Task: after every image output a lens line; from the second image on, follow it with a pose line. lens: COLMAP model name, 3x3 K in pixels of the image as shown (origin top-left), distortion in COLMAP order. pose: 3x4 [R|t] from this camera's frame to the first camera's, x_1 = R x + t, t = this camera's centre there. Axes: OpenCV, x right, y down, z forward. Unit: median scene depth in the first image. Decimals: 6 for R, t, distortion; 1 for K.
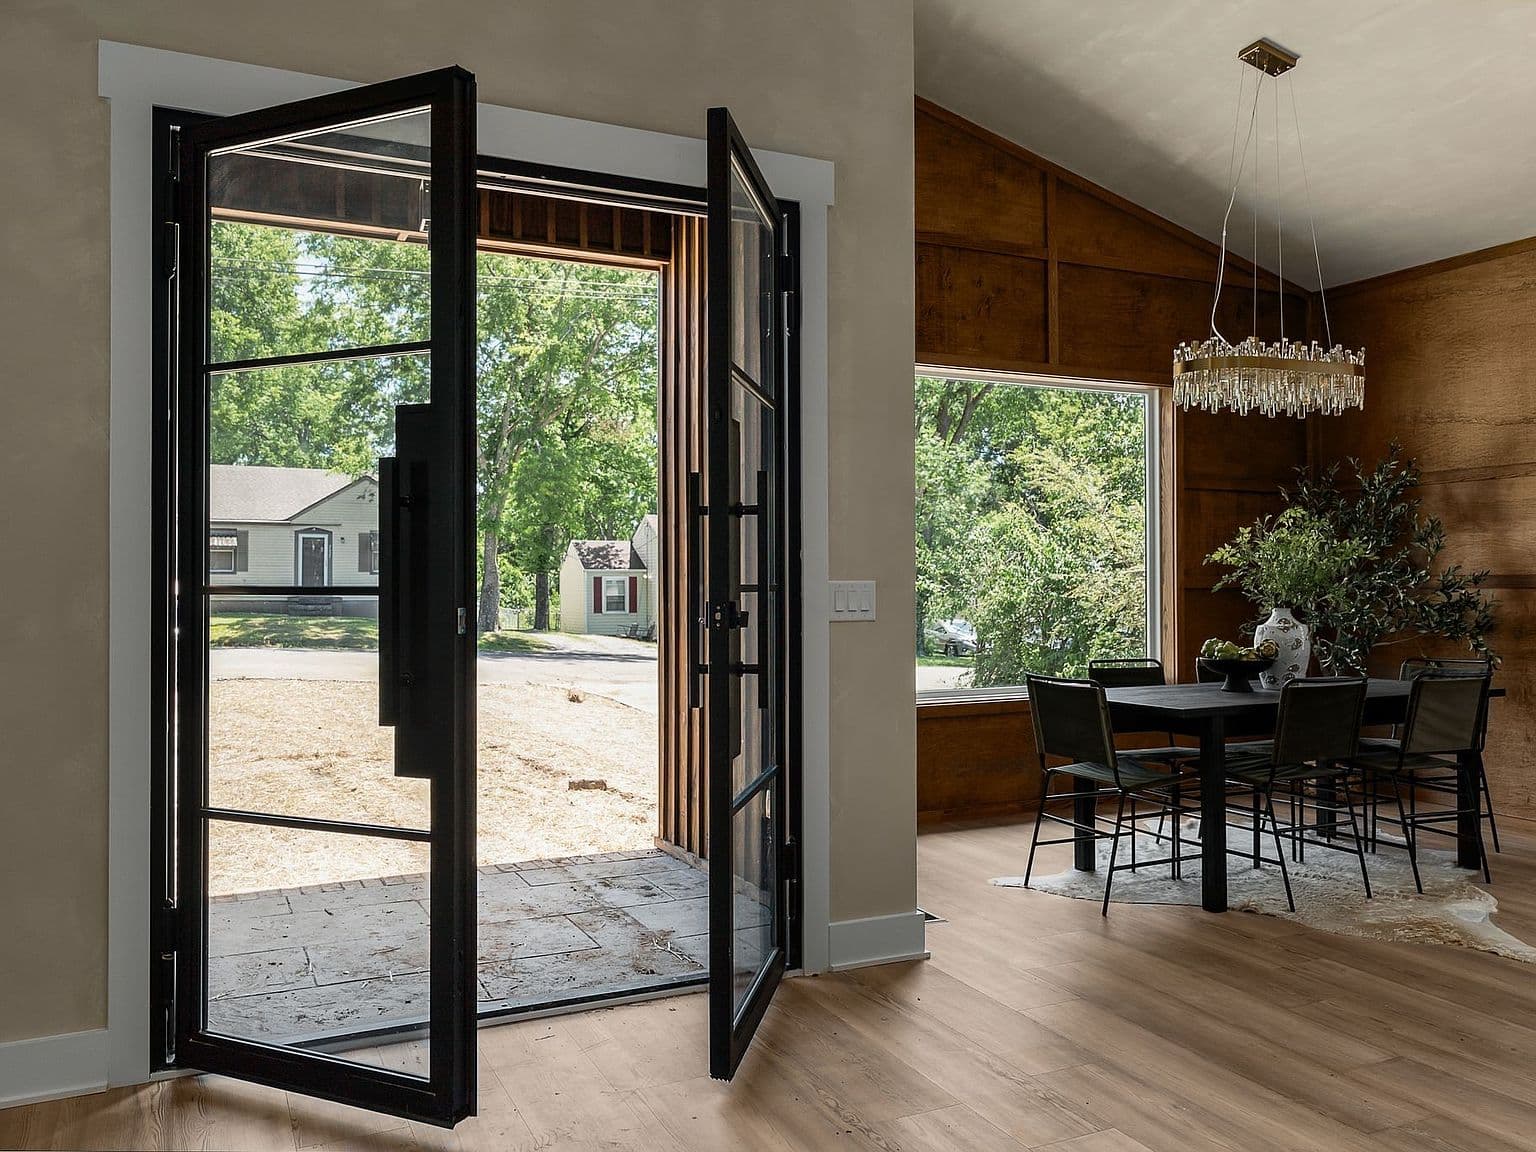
lens RADIAL K [[1182.6, 0, 757.1], [0, 1182.6, 570.4], [0, 0, 1]] dist [0.025374, -0.005486]
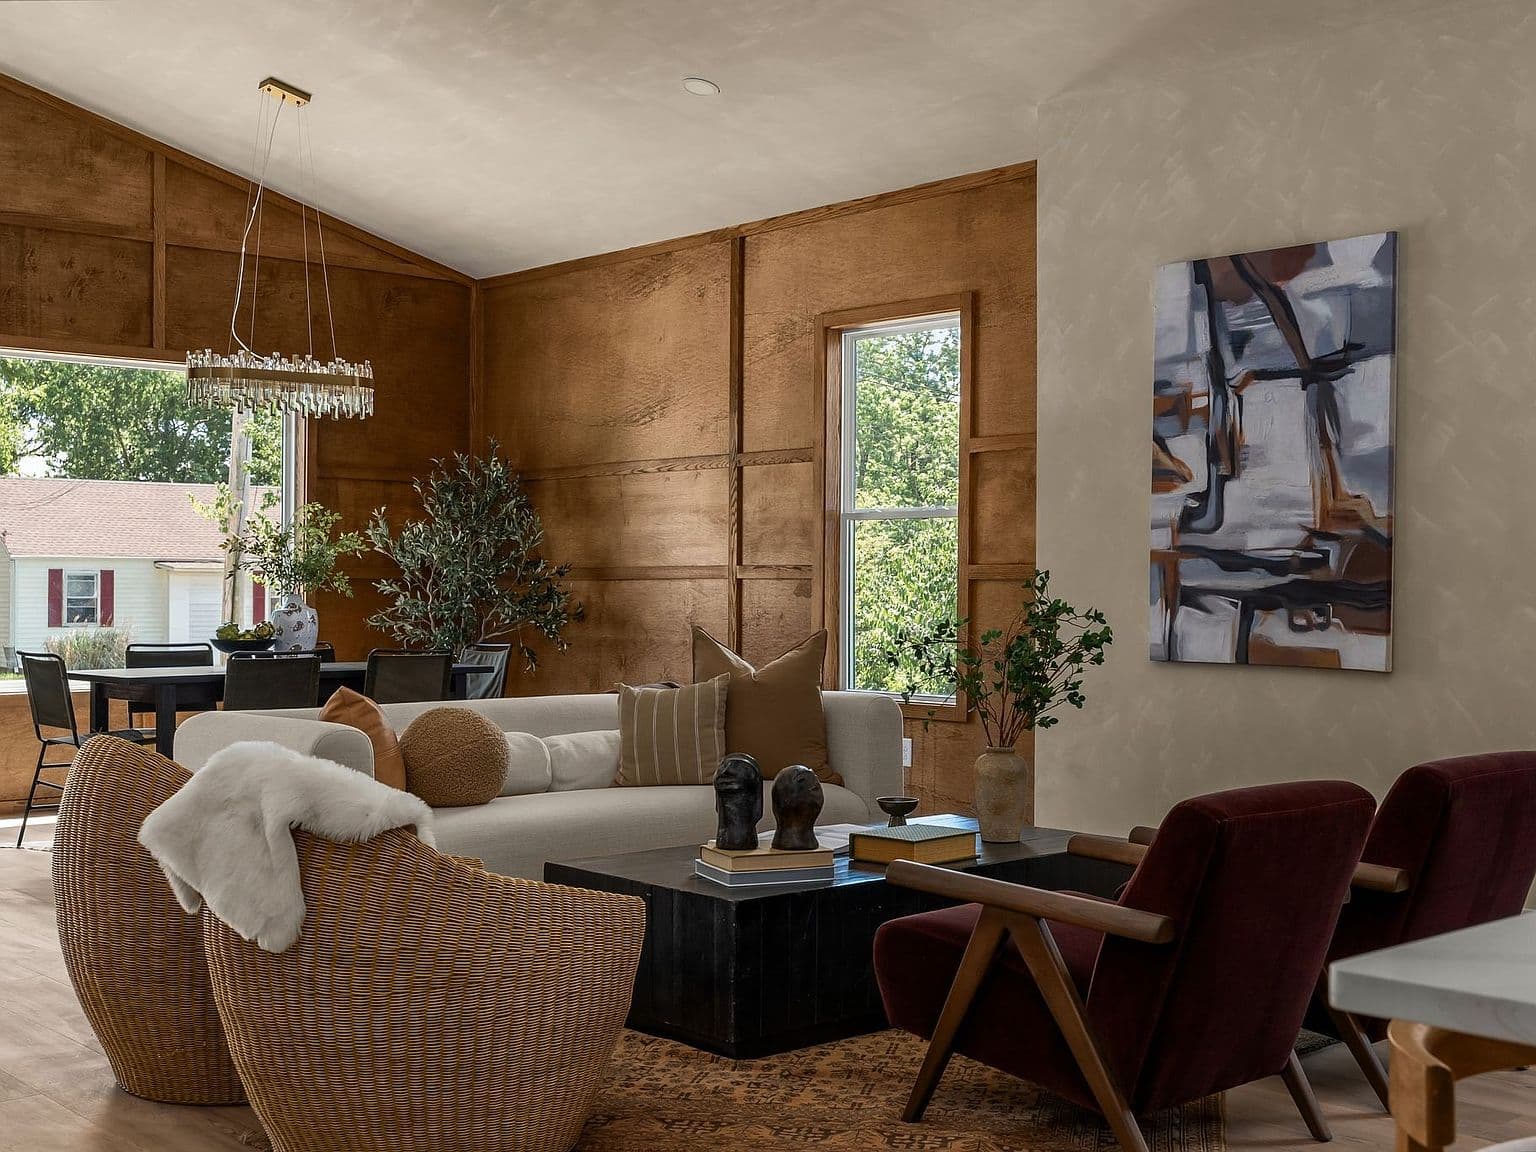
lens RADIAL K [[1888.9, 0, 760.5], [0, 1888.9, 581.5], [0, 0, 1]] dist [0.014556, 0.000000]
pose [[0.962254, 0.007031, 0.272063, 0.315868], [-0.009423, 0.999928, 0.007486, 0.002221], [-0.271991, -0.009767, 0.962250, -0.667494]]
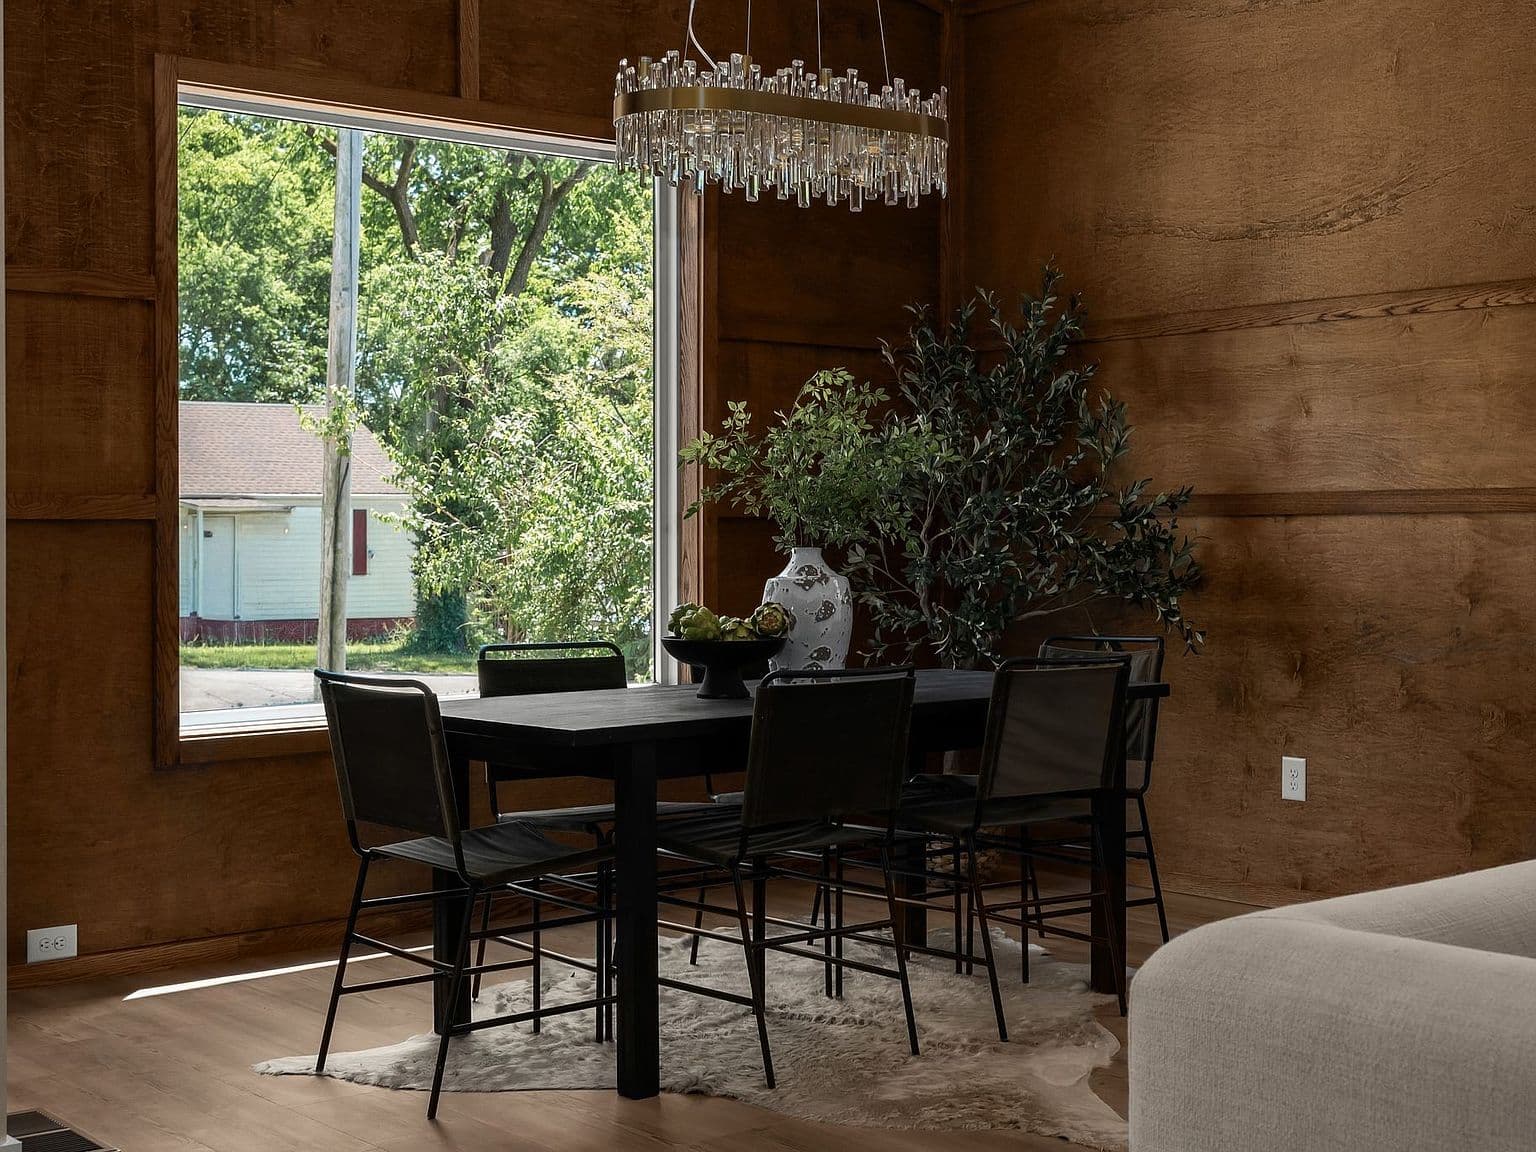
lens RADIAL K [[2133.2, 0, 721.0], [0, 2133.2, 548.9], [0, 0, 1]] dist [0.036050, 0.000000]
pose [[0.971801, -0.001486, 0.235799, 0.137093], [-0.003689, 0.999762, 0.021507, 0.009080], [-0.235774, -0.021770, 0.971564, 0.027200]]
